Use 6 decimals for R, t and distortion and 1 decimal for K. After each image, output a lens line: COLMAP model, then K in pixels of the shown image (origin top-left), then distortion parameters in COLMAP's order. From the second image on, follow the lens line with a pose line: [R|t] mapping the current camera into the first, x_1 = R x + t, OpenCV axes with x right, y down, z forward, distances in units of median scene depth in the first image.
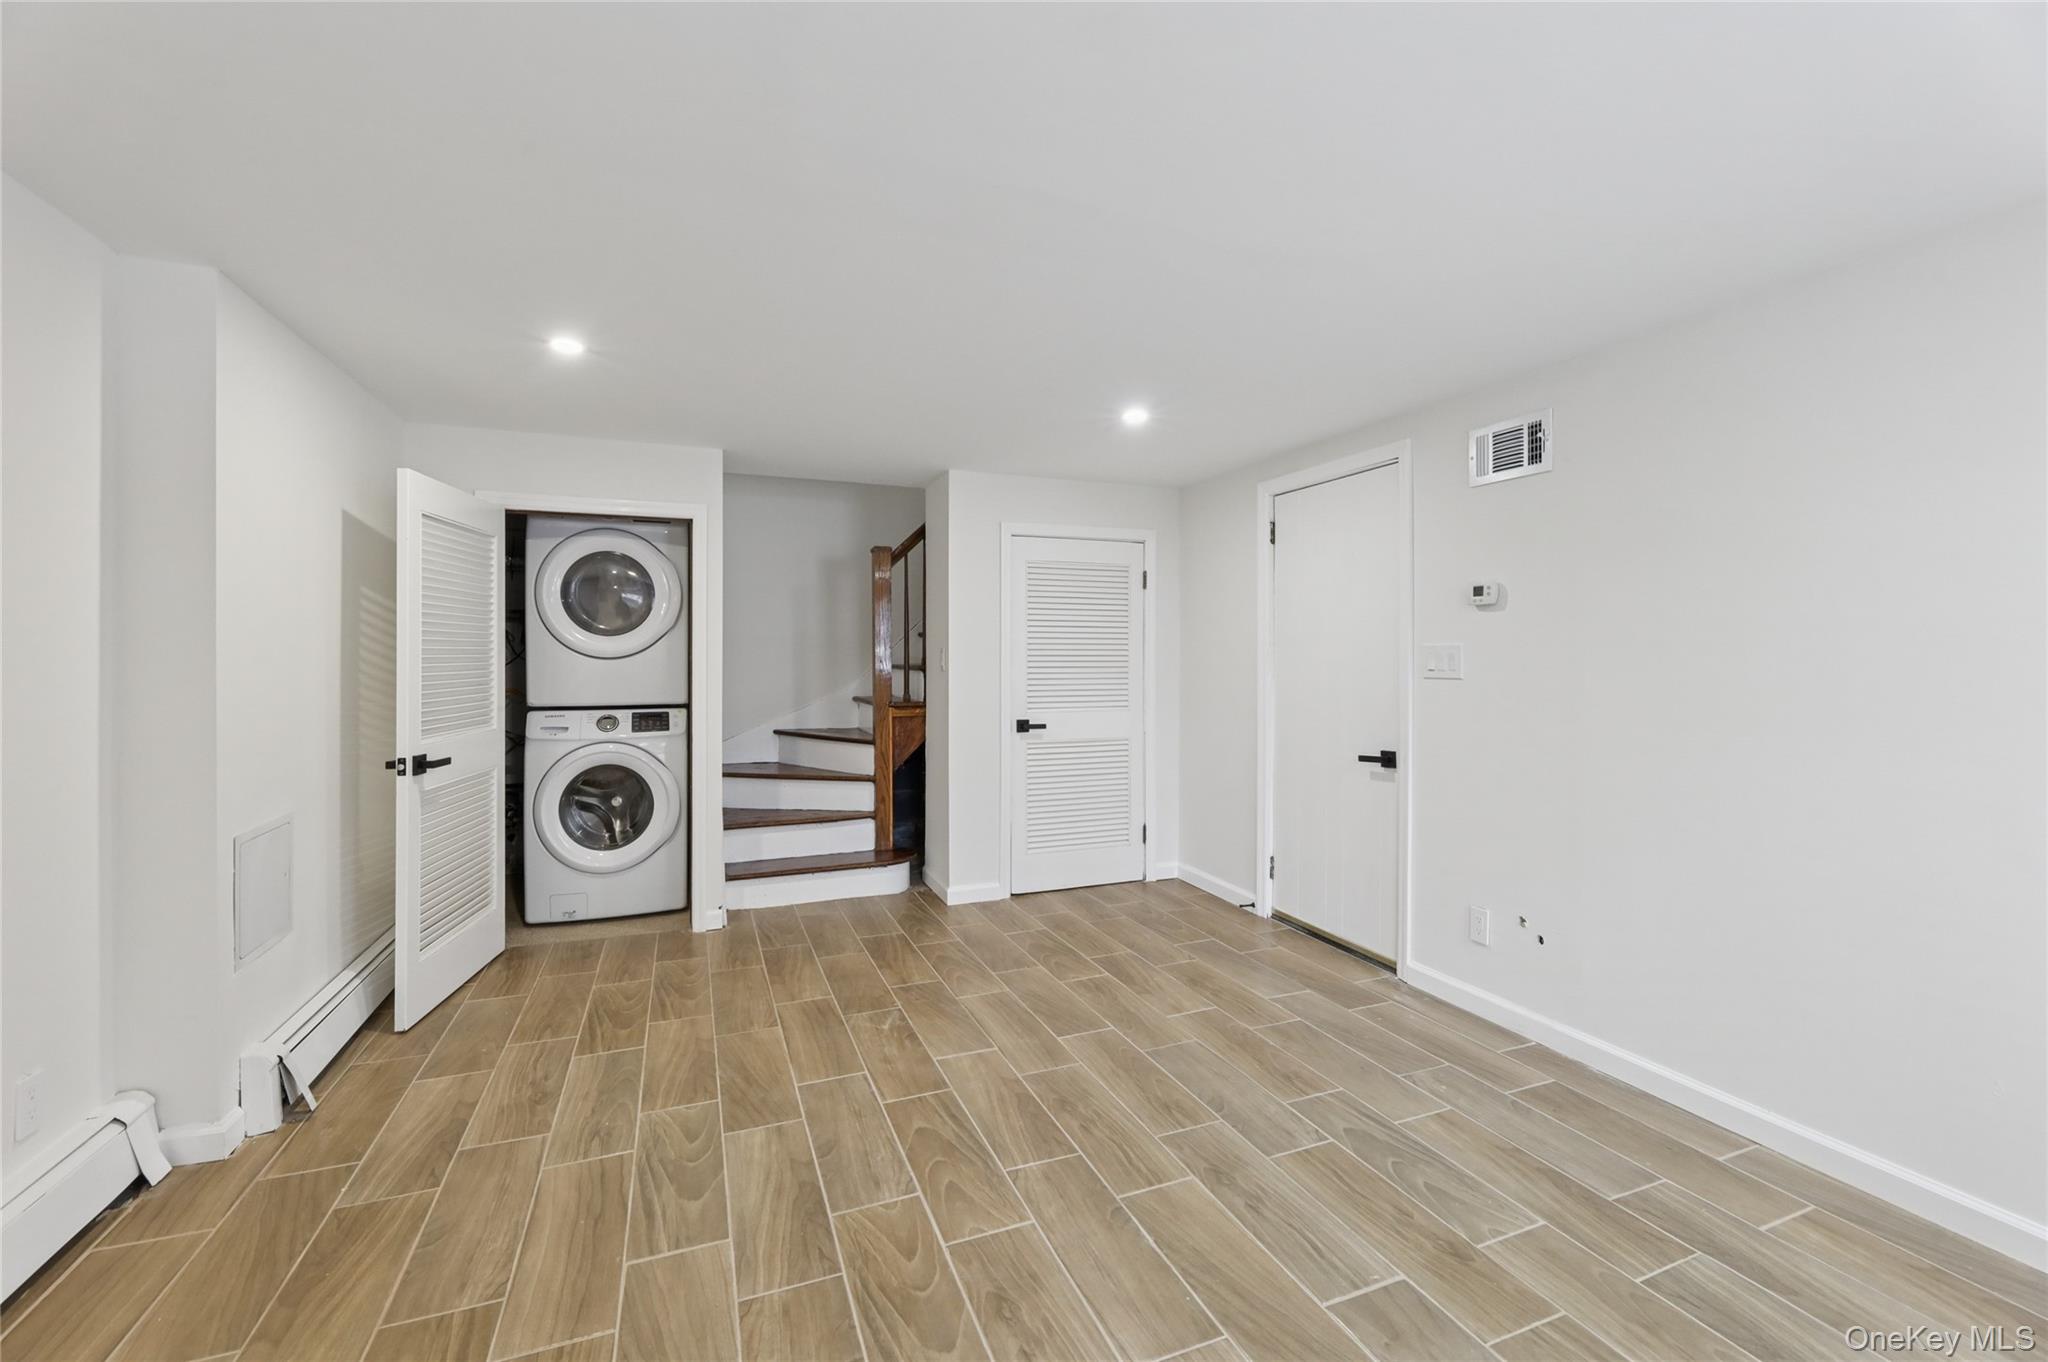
lens RADIAL K [[836.3, 0, 1002.0], [0, 836.3, 662.6], [0, 0, 1]] dist [0.000727, -0.000005]
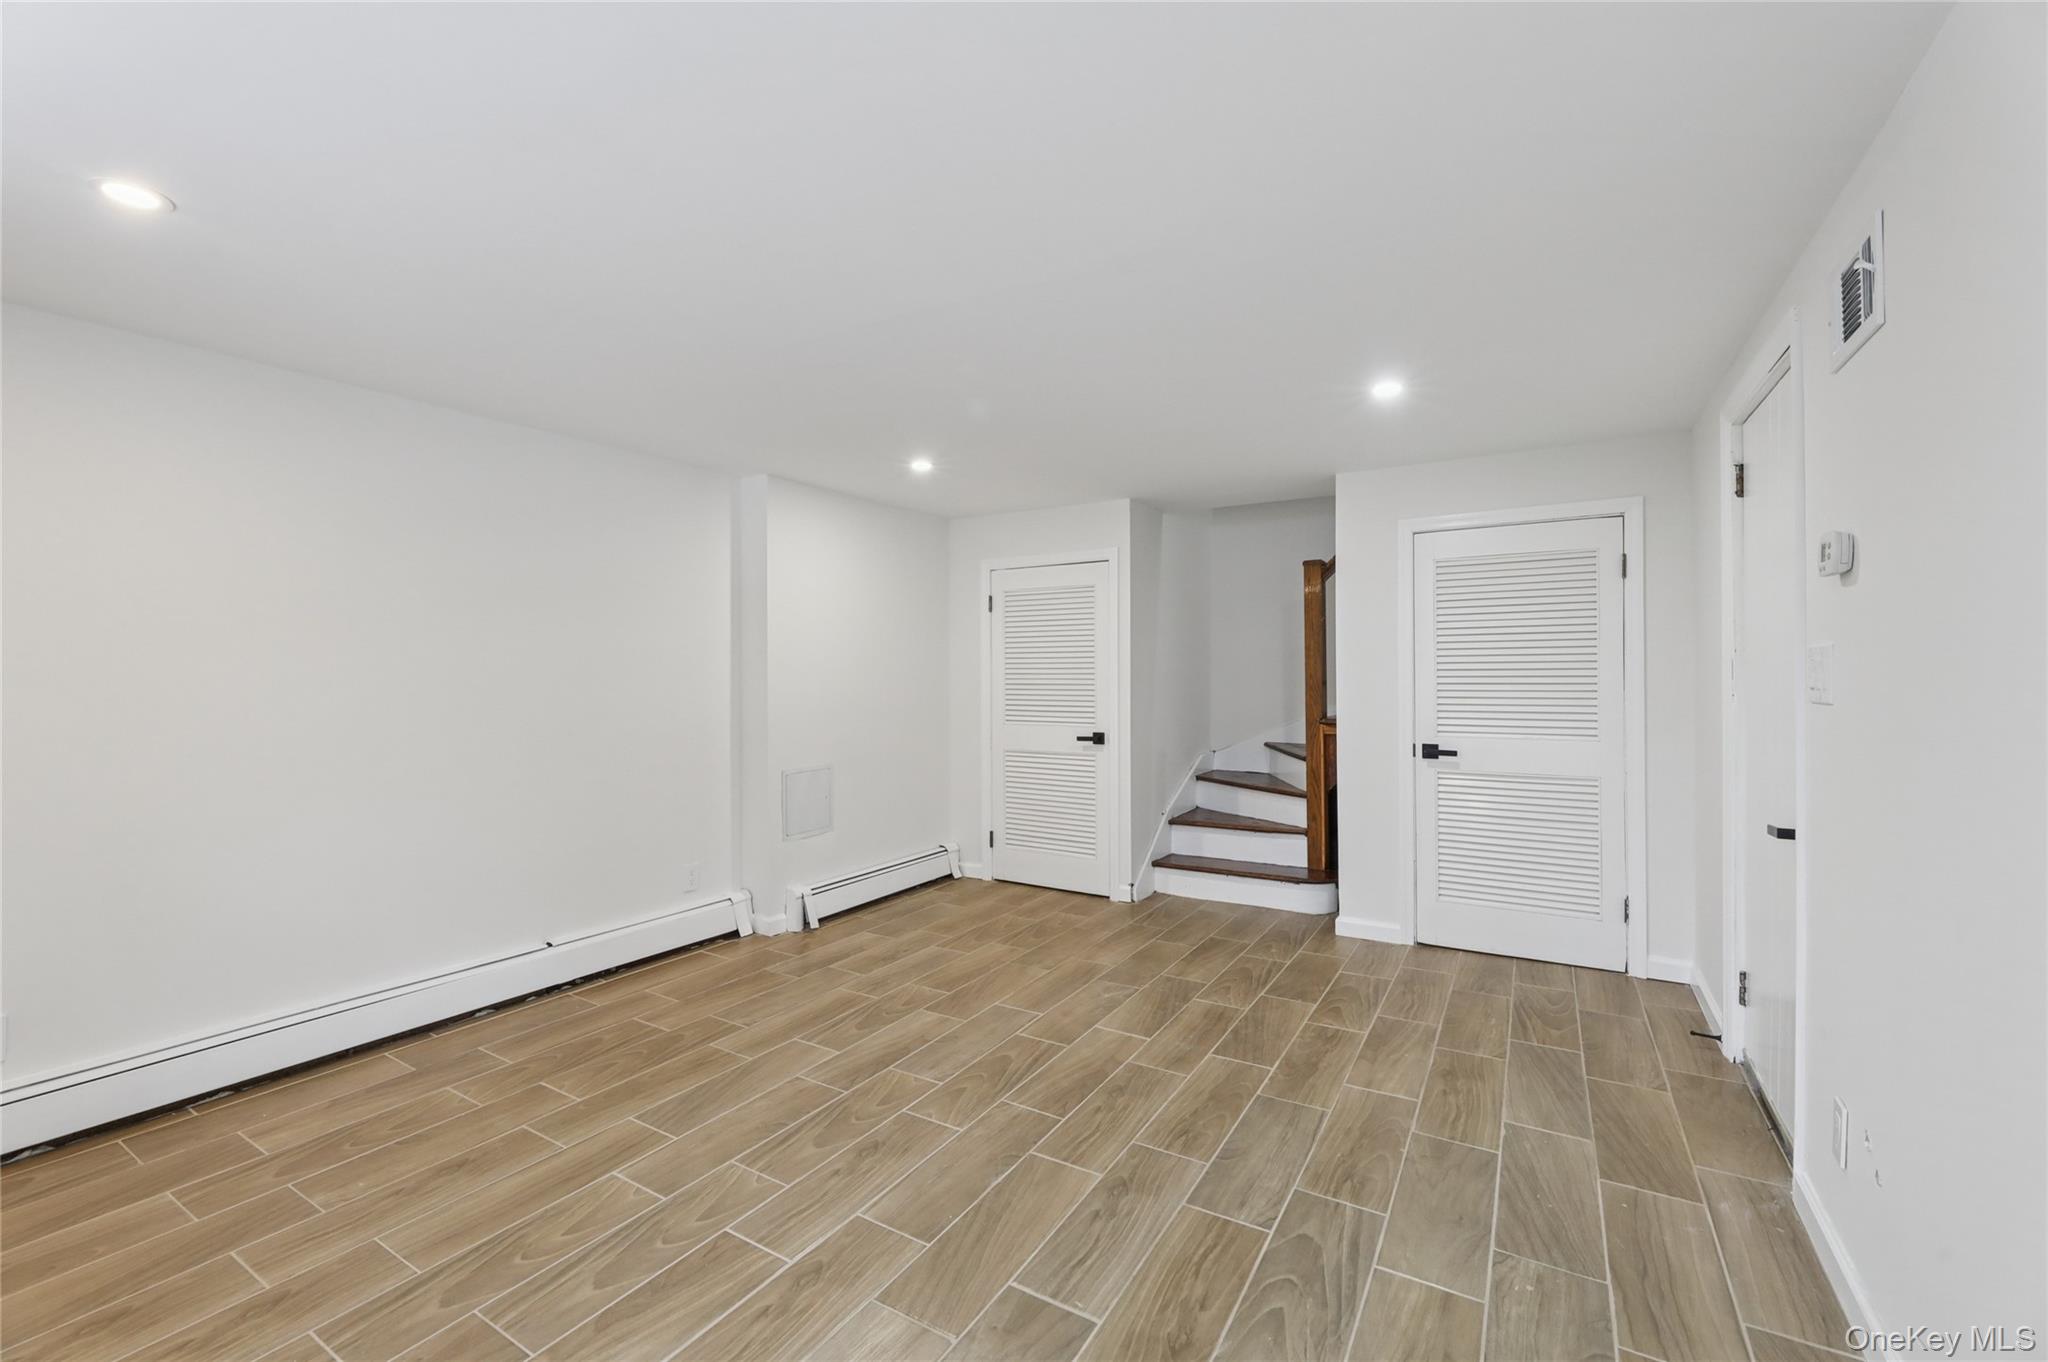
lens RADIAL K [[836.3, 0, 1019.7], [0, 836.3, 685.3], [0, 0, 1]] dist [0.000727, -0.000005]
pose [[0.611031, 0.004963, -0.791591, 0.646811], [0.000903, 0.999975, 0.006966, 0.001276], [0.791606, -0.004971, 0.611012, 0.192154]]
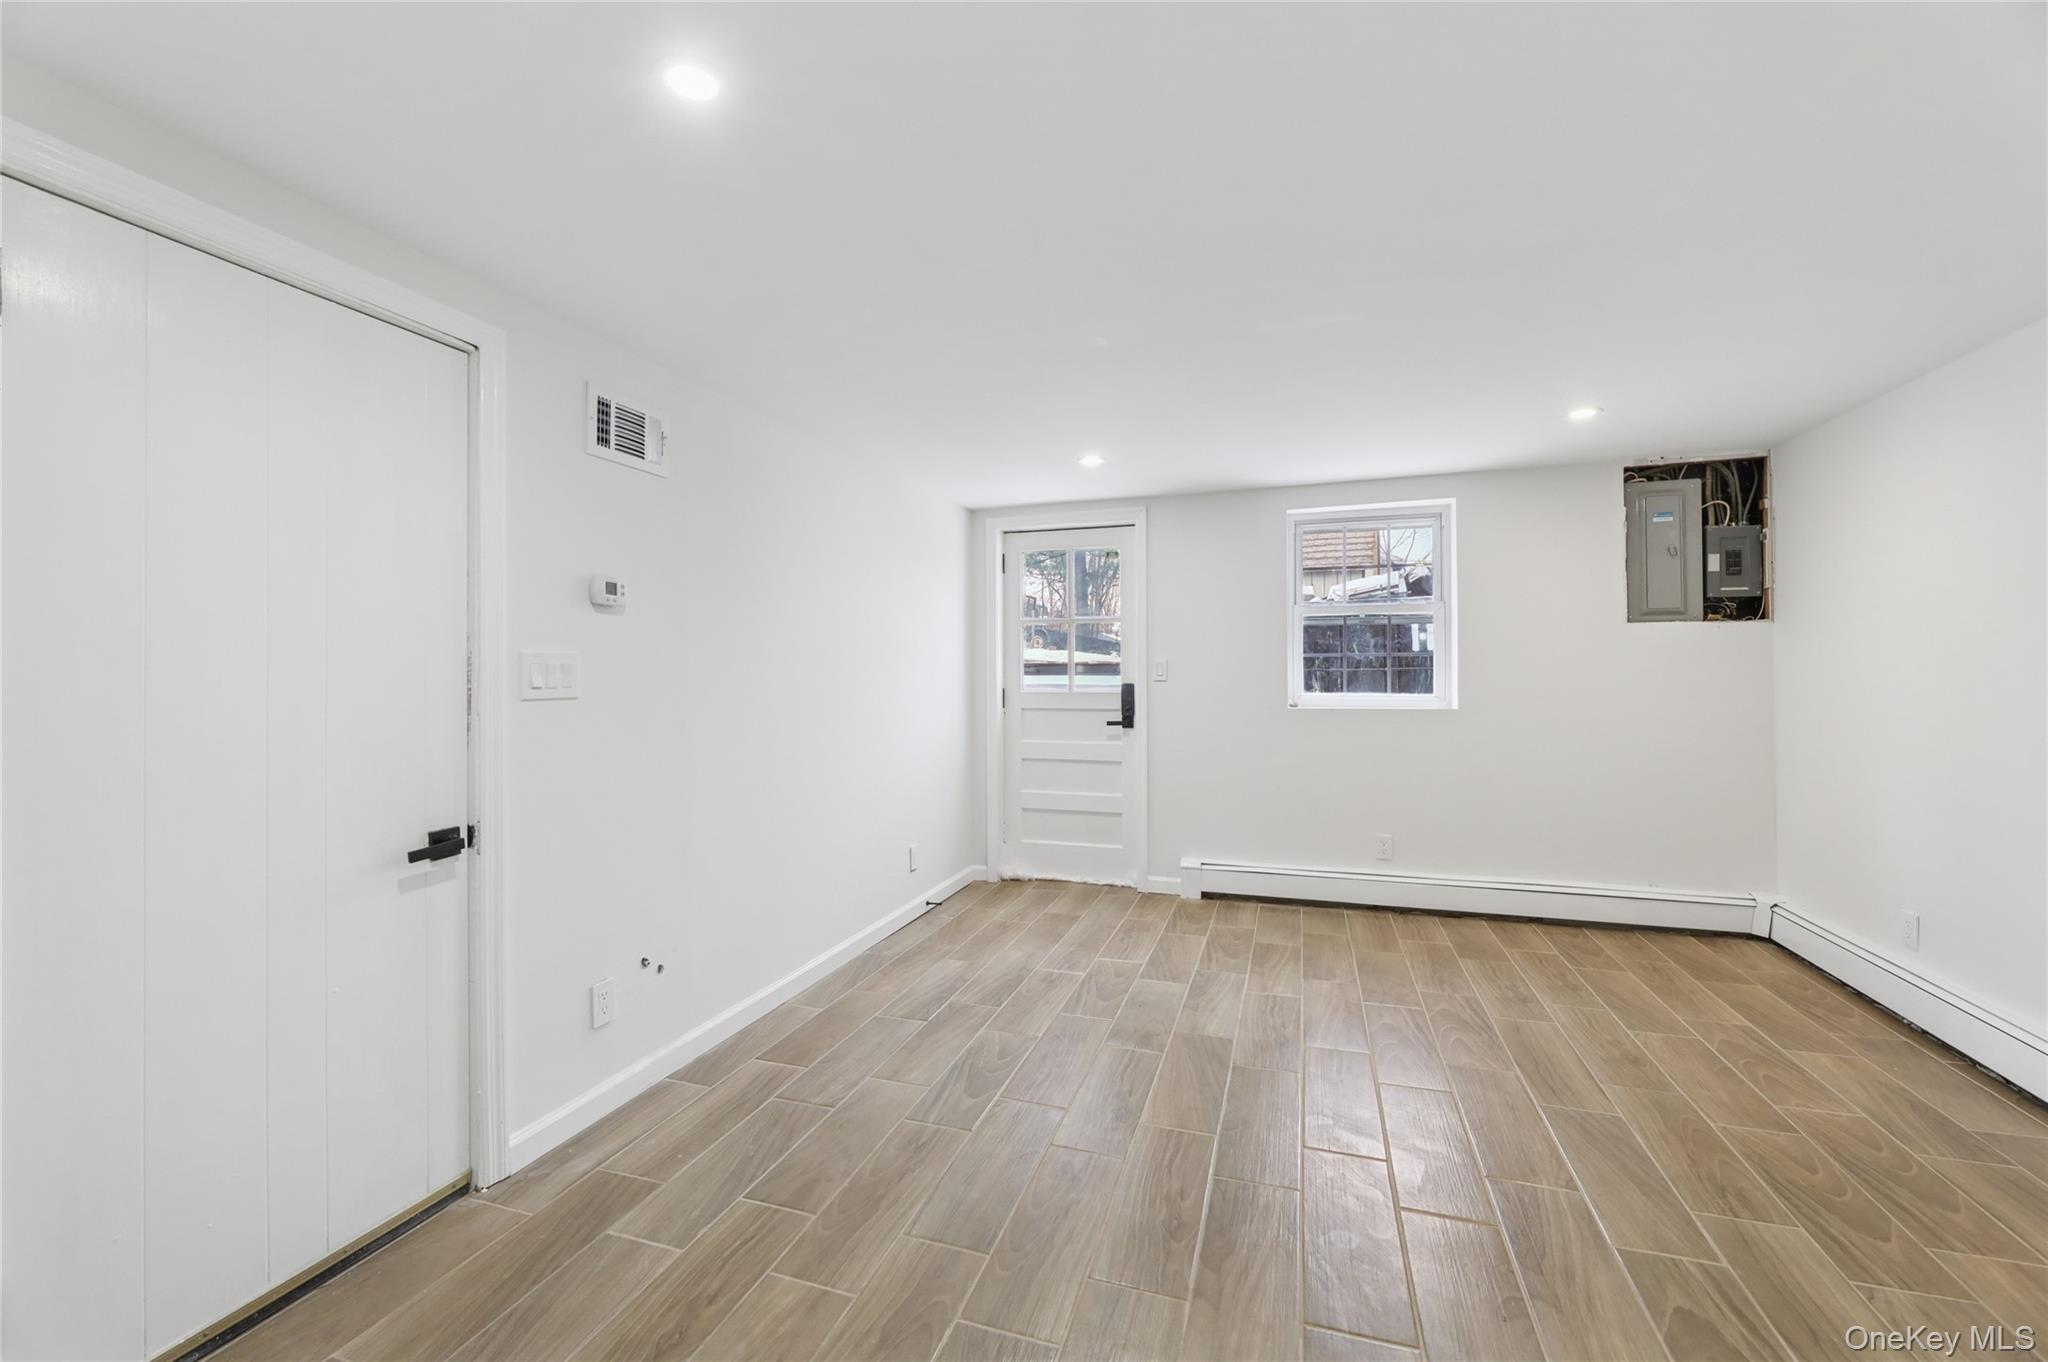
lens RADIAL K [[836.3, 0, 1030.6], [0, 836.3, 672.7], [0, 0, 1]] dist [0.000727, -0.000005]
pose [[-0.781892, 0.004256, 0.623399, -0.242132], [0.008351, 0.999958, 0.003647, -0.002595], [-0.623358, 0.008058, -0.781895, 1.305027]]
